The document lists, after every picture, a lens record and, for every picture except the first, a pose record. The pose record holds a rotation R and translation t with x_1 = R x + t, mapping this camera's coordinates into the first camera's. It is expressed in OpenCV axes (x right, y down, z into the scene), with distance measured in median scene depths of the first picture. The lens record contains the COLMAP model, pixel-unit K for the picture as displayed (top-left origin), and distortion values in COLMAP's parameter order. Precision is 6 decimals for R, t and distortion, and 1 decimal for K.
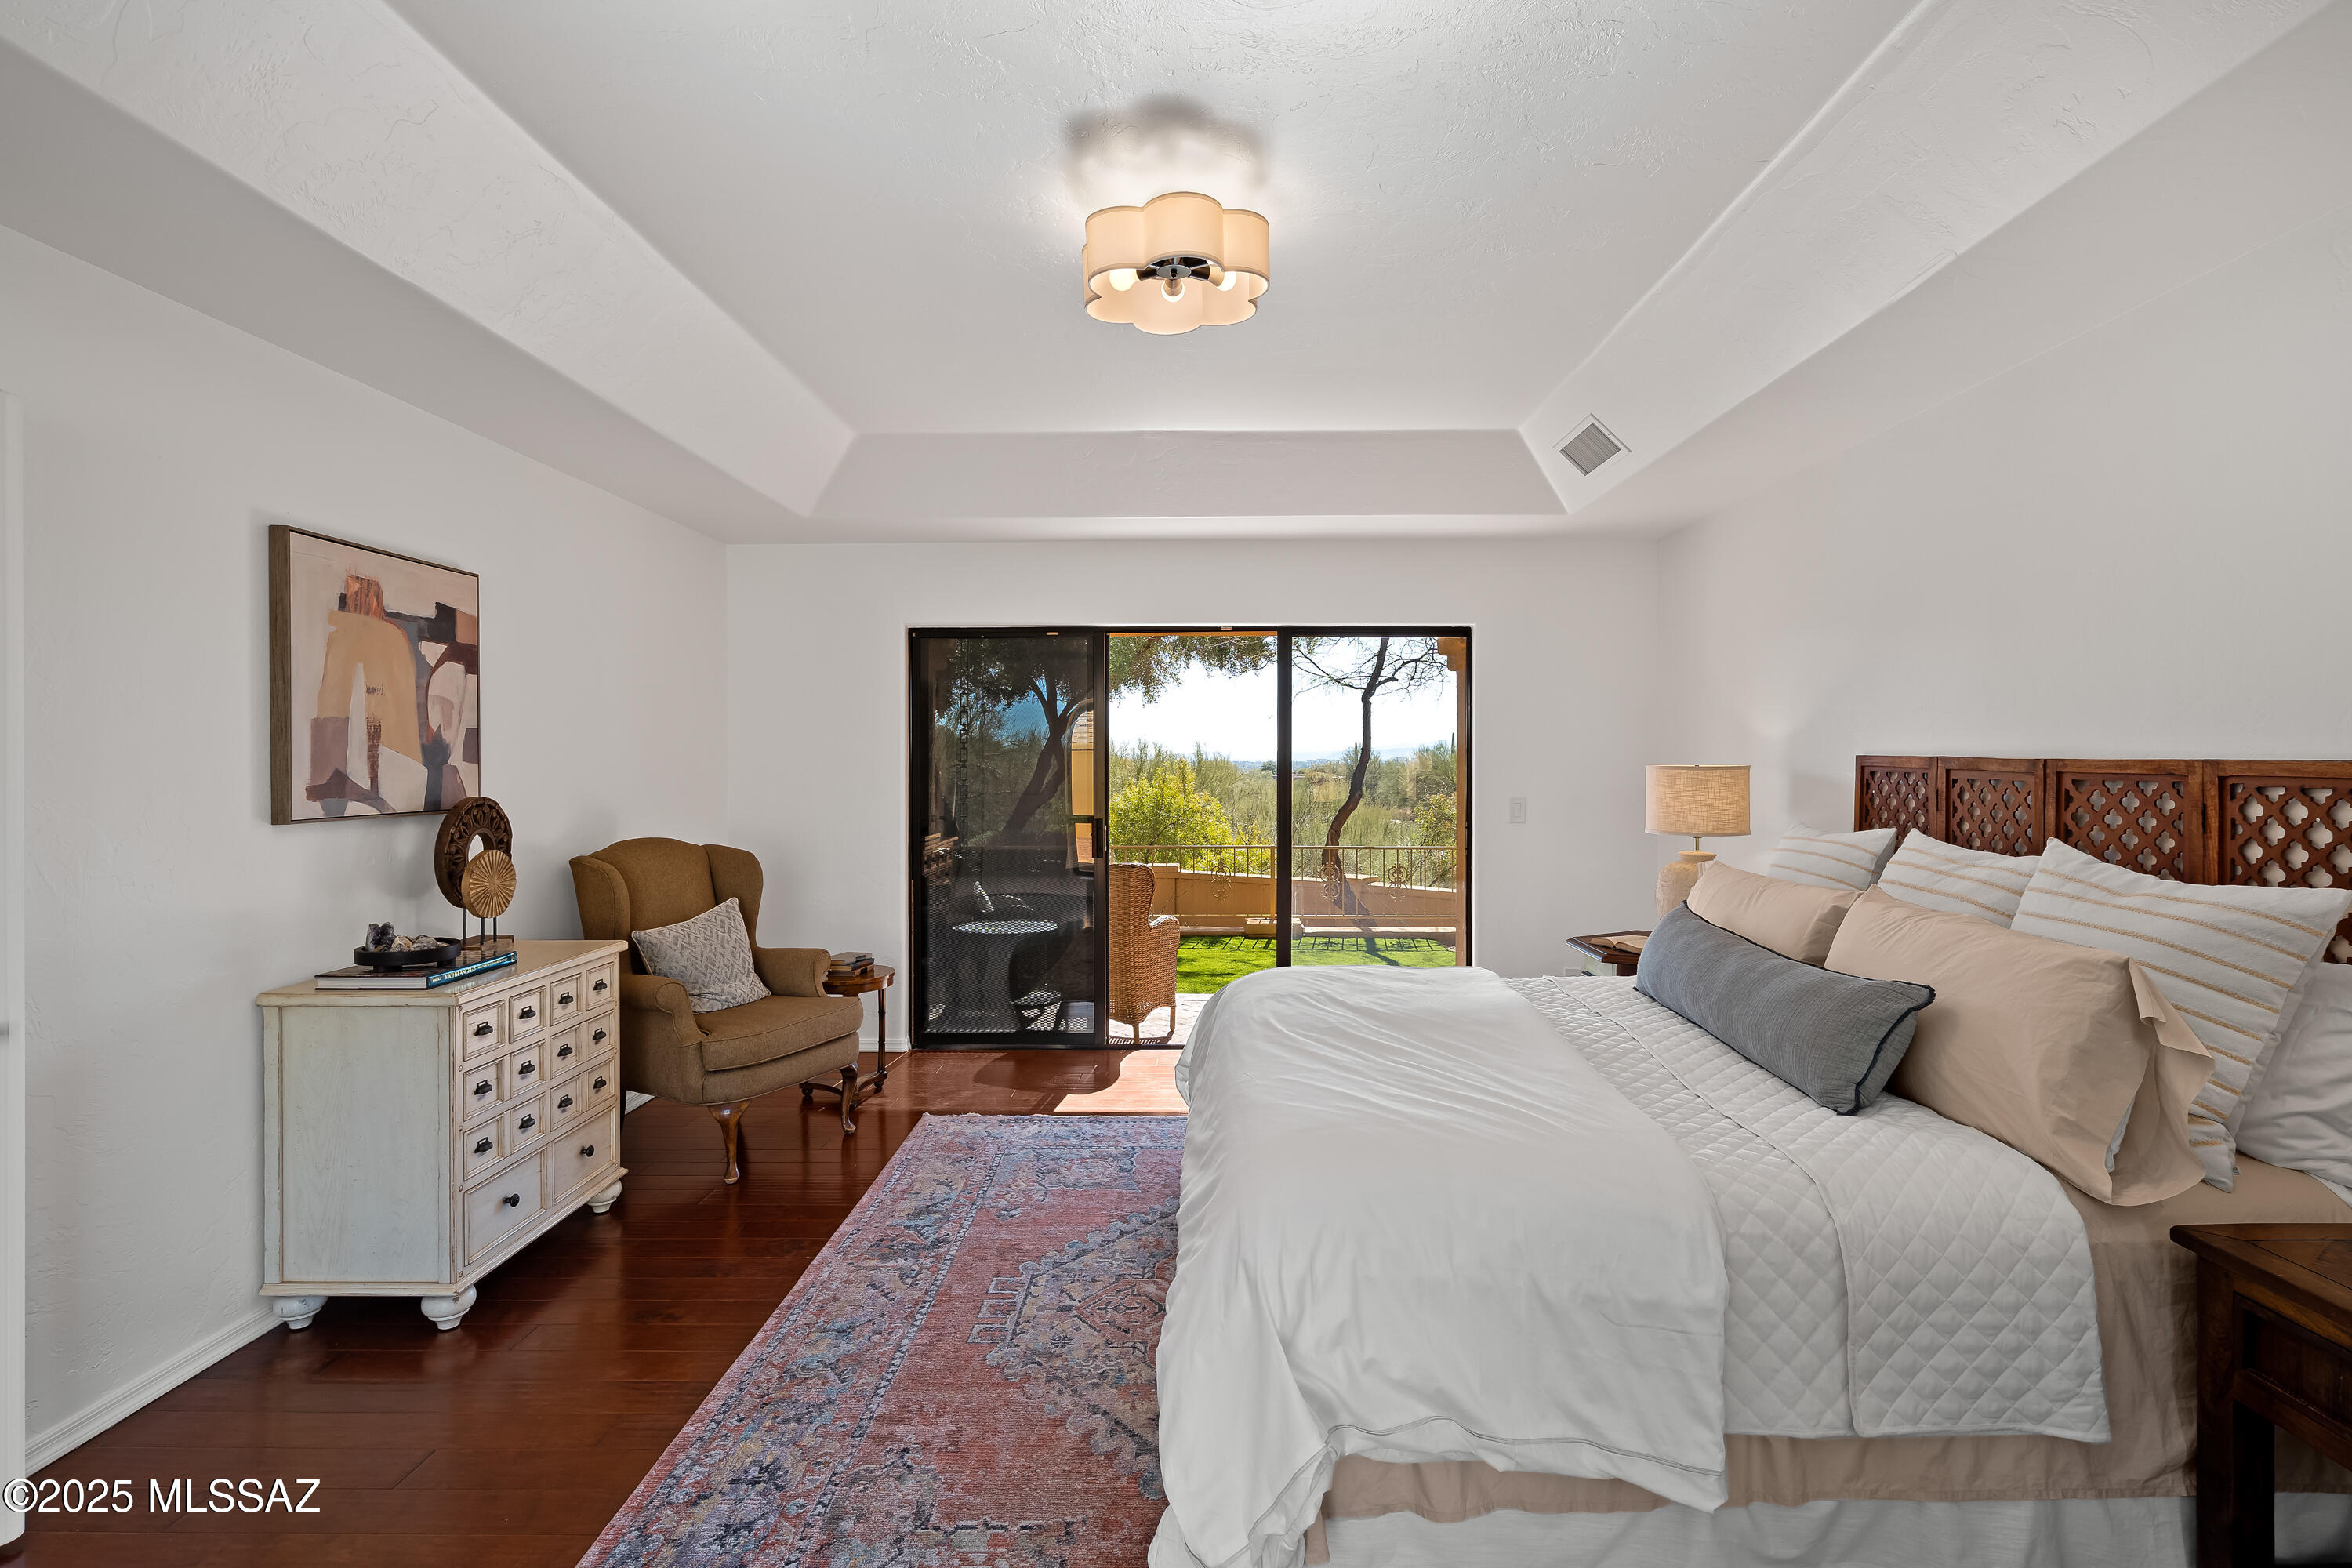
lens RADIAL K [[1136.5, 0, 1179.2], [0, 1136.5, 767.1], [0, 0, 1]] dist [0.001764, -0.000058]
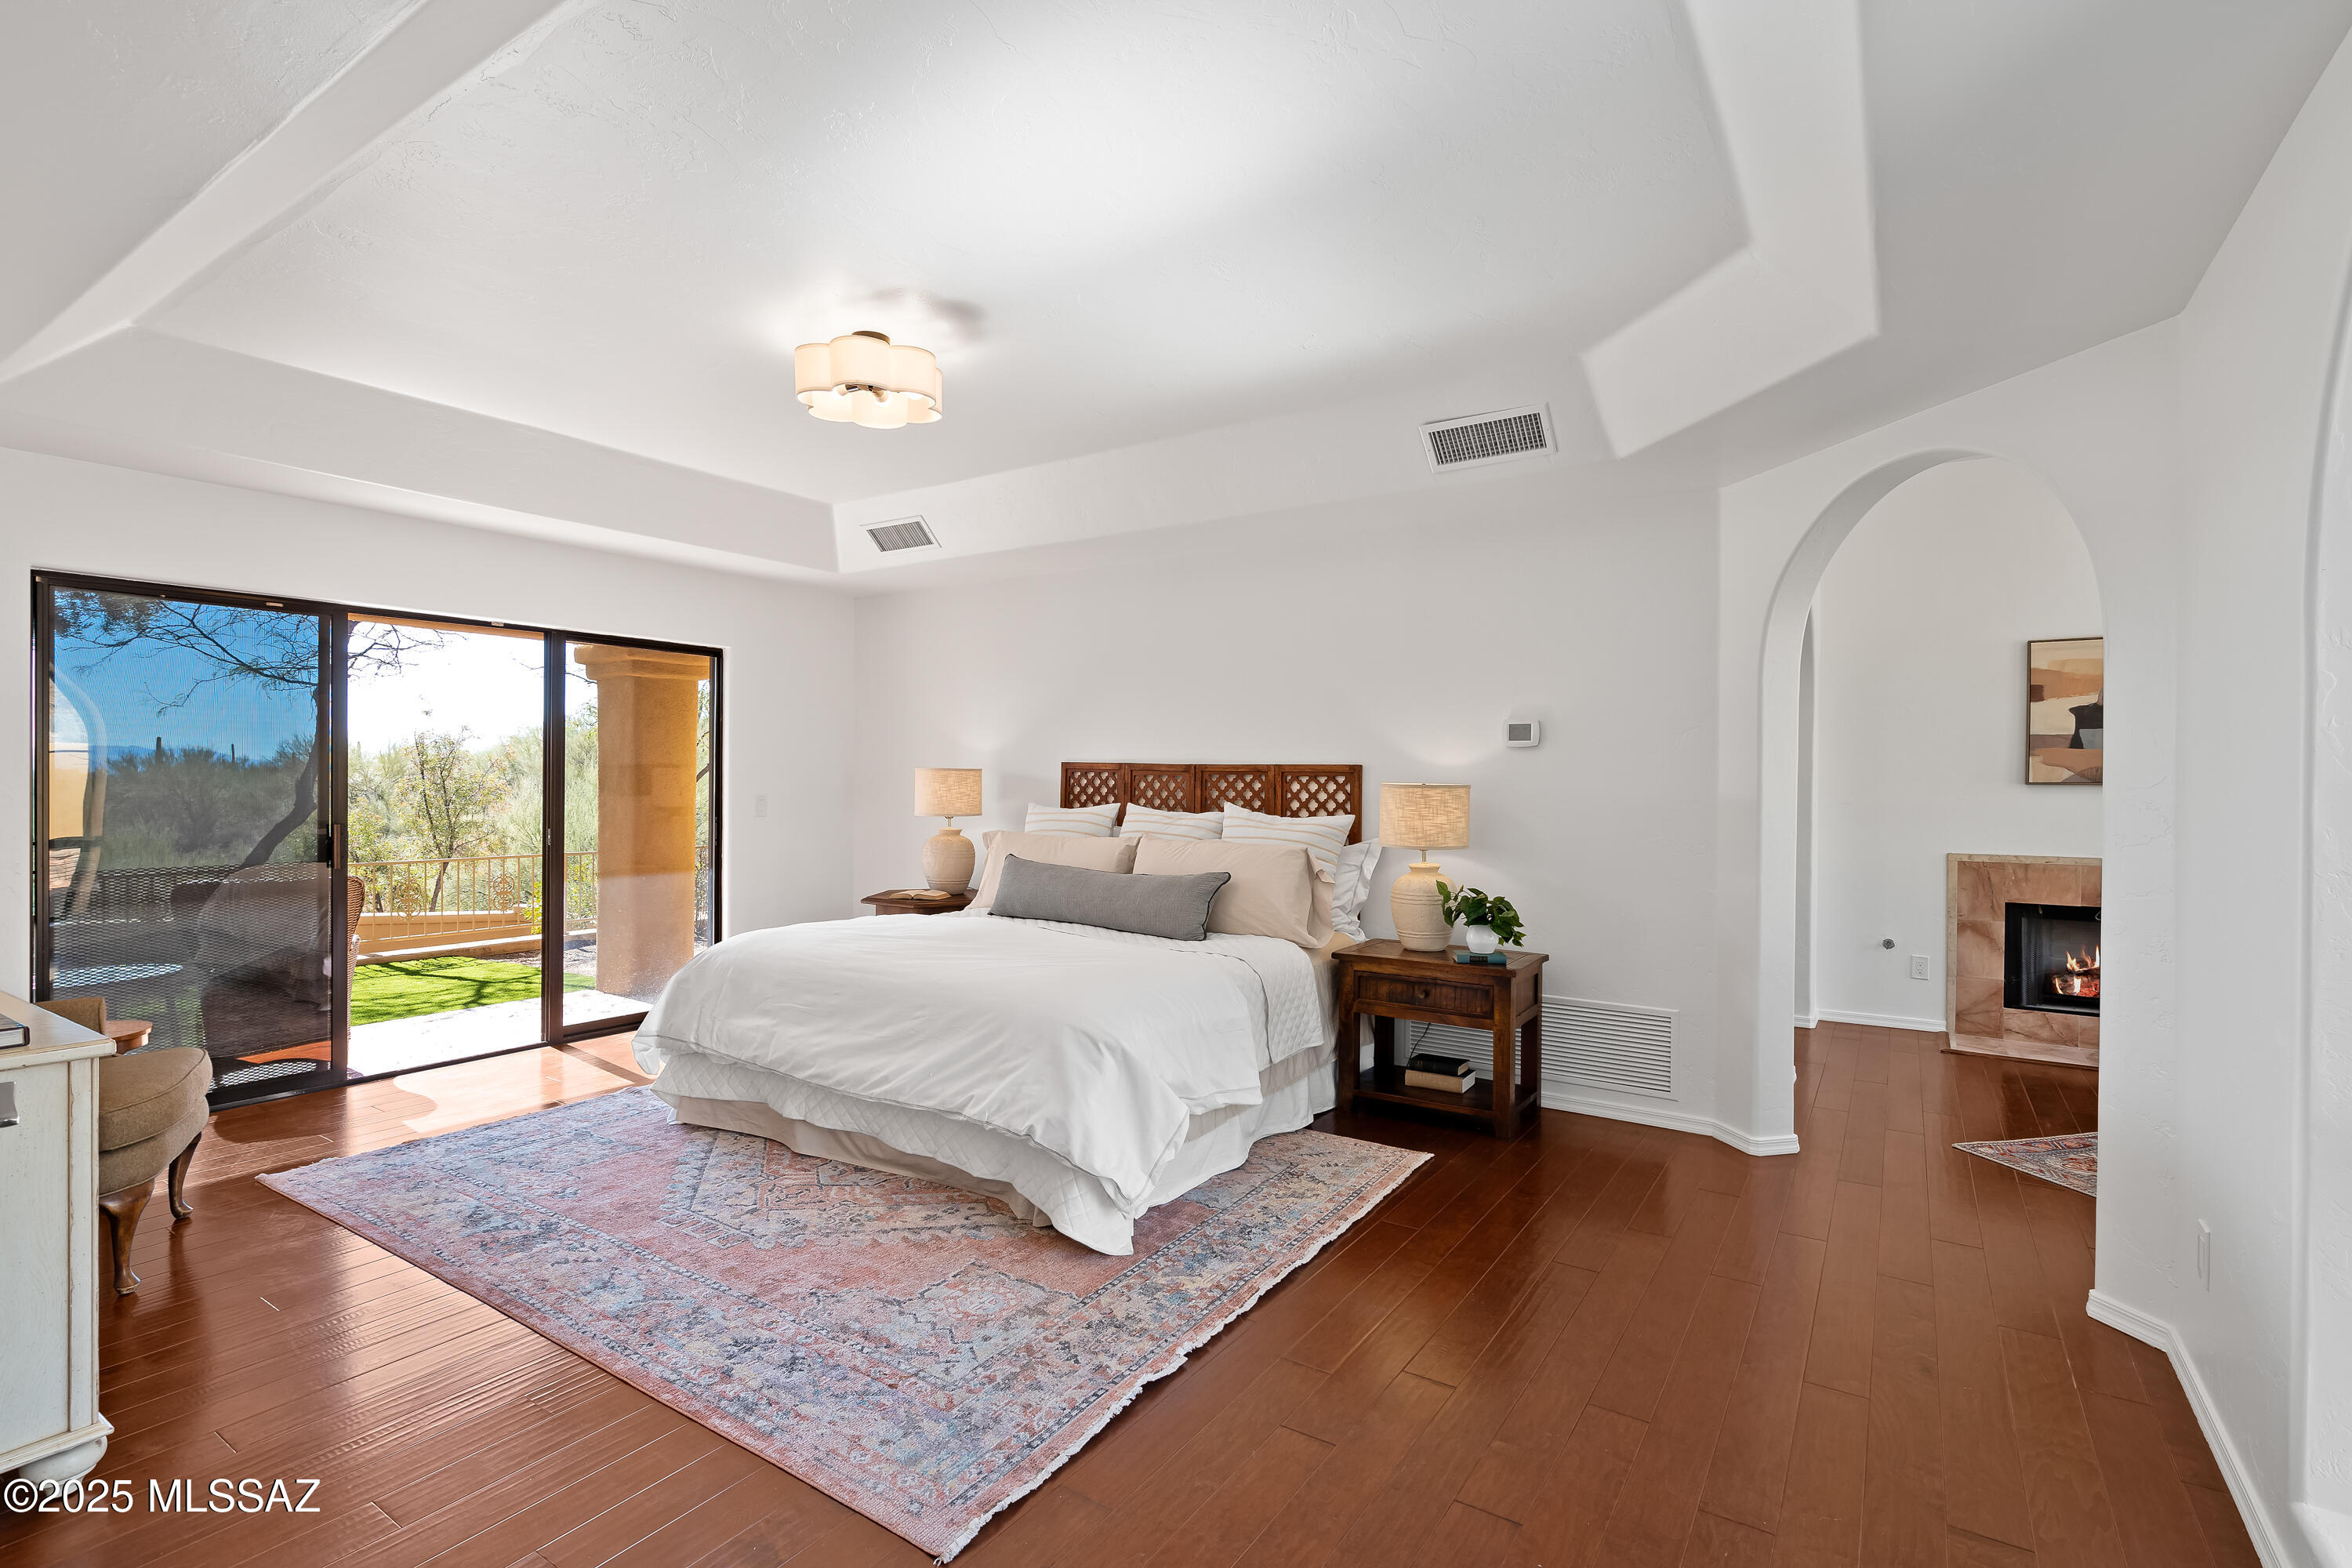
lens RADIAL K [[1100.8, 0, 1176.0], [0, 1100.8, 787.0], [0, 0, 1]] dist [-0.001477, 0.000178]
pose [[0.542423, -0.001794, 0.840103, -0.865419], [-0.001562, 0.999994, 0.003145, 0.026928], [-0.840104, -0.003018, 0.542417, -0.001080]]
